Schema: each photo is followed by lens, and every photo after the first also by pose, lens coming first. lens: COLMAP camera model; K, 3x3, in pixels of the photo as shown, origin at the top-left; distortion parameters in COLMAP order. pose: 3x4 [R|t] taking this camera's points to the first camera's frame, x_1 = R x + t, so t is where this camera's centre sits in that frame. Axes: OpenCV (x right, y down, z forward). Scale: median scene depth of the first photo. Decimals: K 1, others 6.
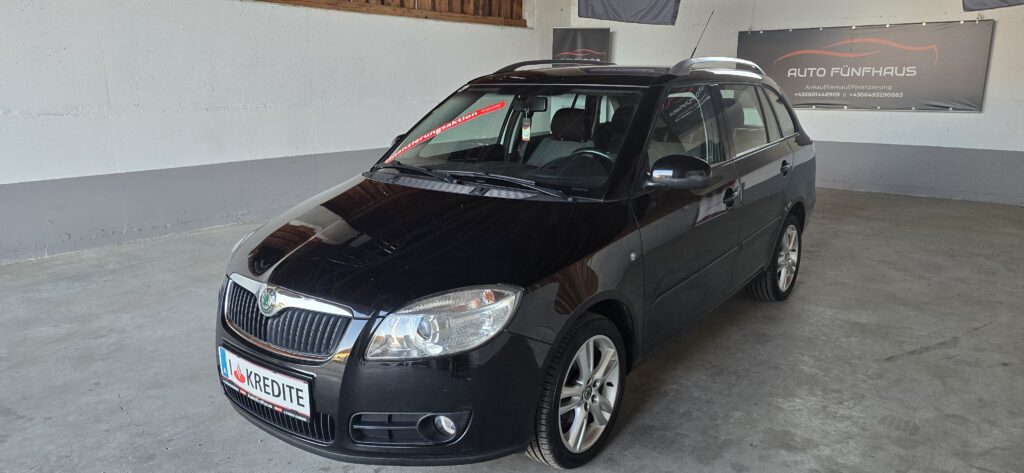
lens RADIAL K [[684.5, 0, 512.0], [0, 684.5, 236.5], [0, 0, 1]] dist [-0.006053, -0.002662]
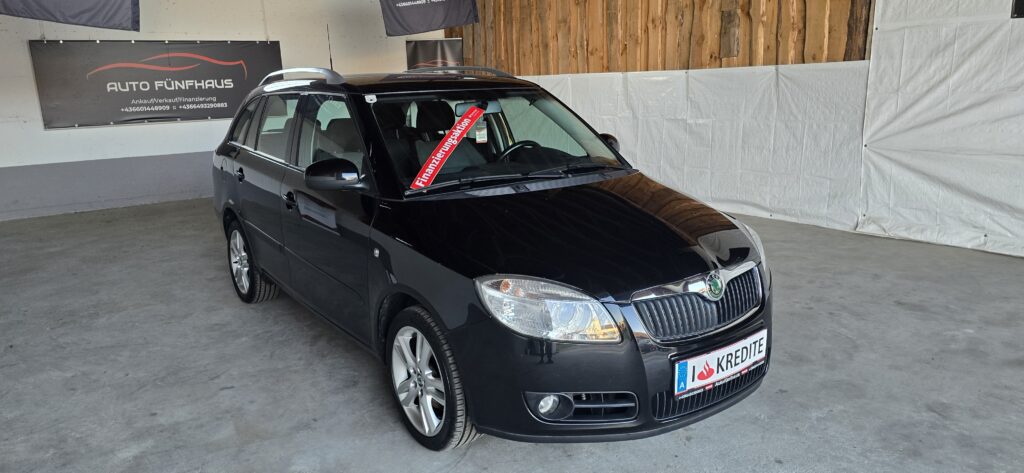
lens RADIAL K [[684.5, 0, 512.0], [0, 684.5, 236.5], [0, 0, 1]] dist [-0.006053, -0.002662]
pose [[0.279525, -0.215864, 0.935558, -0.379120], [0.240395, 0.959098, 0.149470, -0.056624], [-0.929557, 0.183123, 0.319984, 0.251577]]
